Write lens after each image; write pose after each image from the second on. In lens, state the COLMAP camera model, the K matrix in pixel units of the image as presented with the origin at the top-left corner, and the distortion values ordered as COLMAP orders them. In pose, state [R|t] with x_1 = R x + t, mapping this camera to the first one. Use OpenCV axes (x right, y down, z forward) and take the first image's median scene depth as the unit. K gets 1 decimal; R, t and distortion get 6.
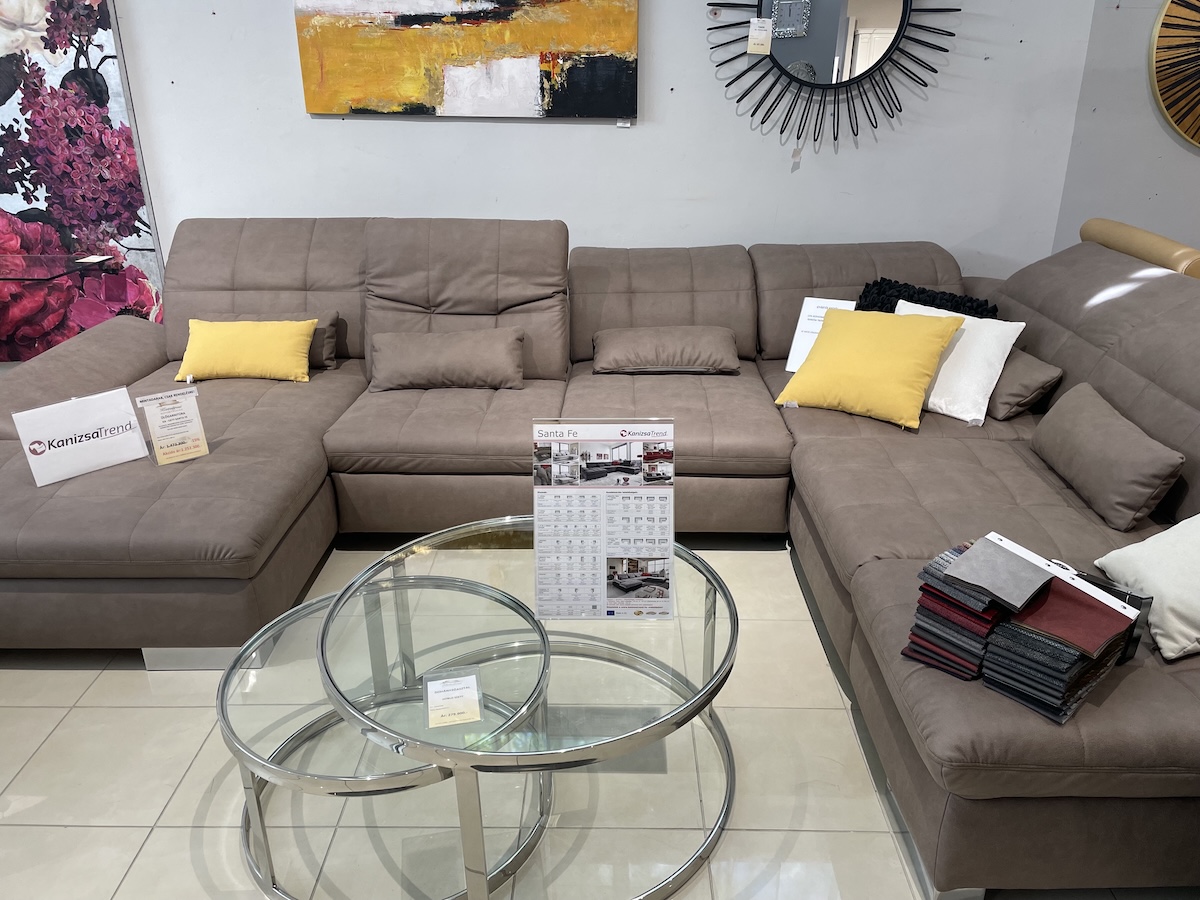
lens RADIAL K [[924.6, 0, 592.4], [0, 924.6, 437.9], [0, 0, 1]] dist [0.097246, -0.137178]
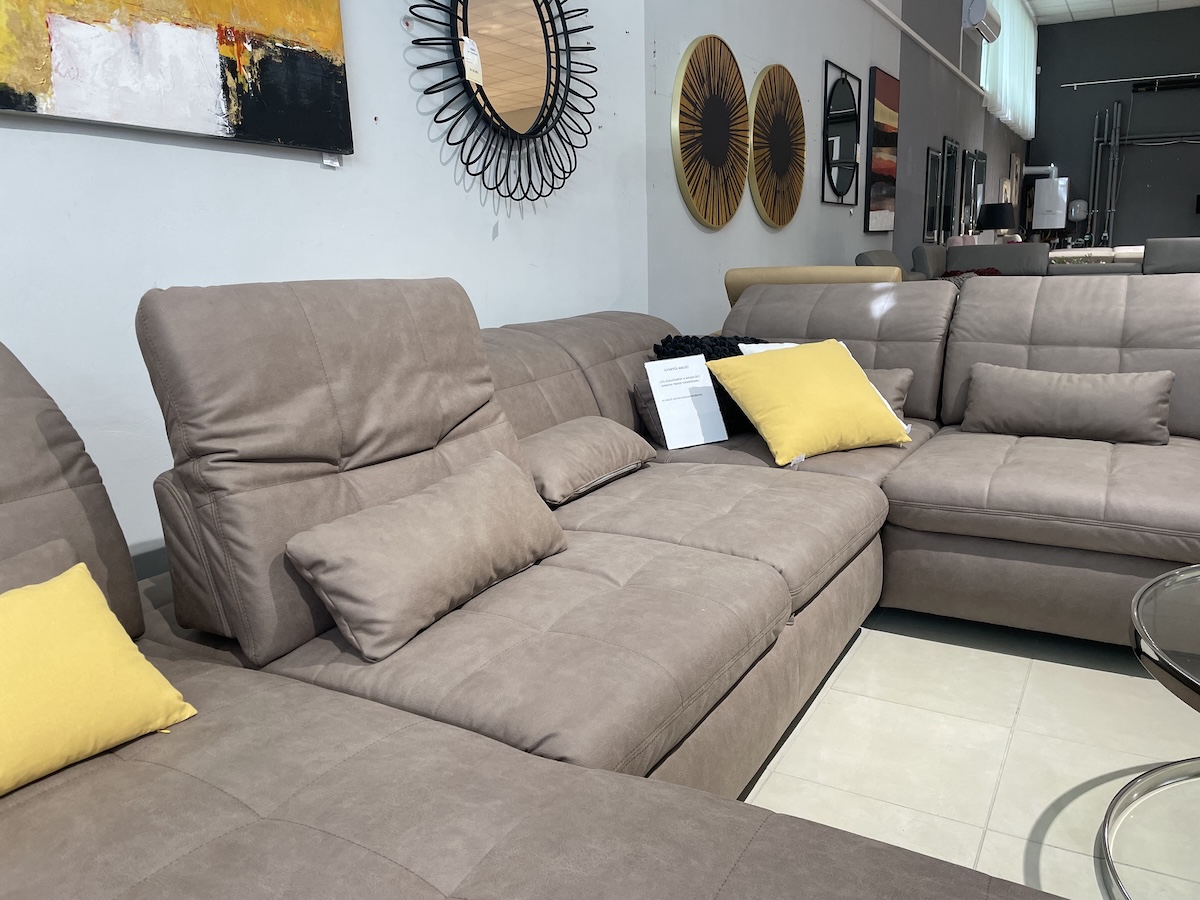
lens RADIAL K [[925.0, 0, 596.7], [0, 925.0, 444.6], [0, 0, 1]] dist [0.087518, -0.124686]
pose [[0.478951, -0.181065, 0.858965, -0.472979], [0.355177, 0.934798, -0.000994, -0.091998], [-0.802780, 0.305561, 0.512033, 0.596454]]
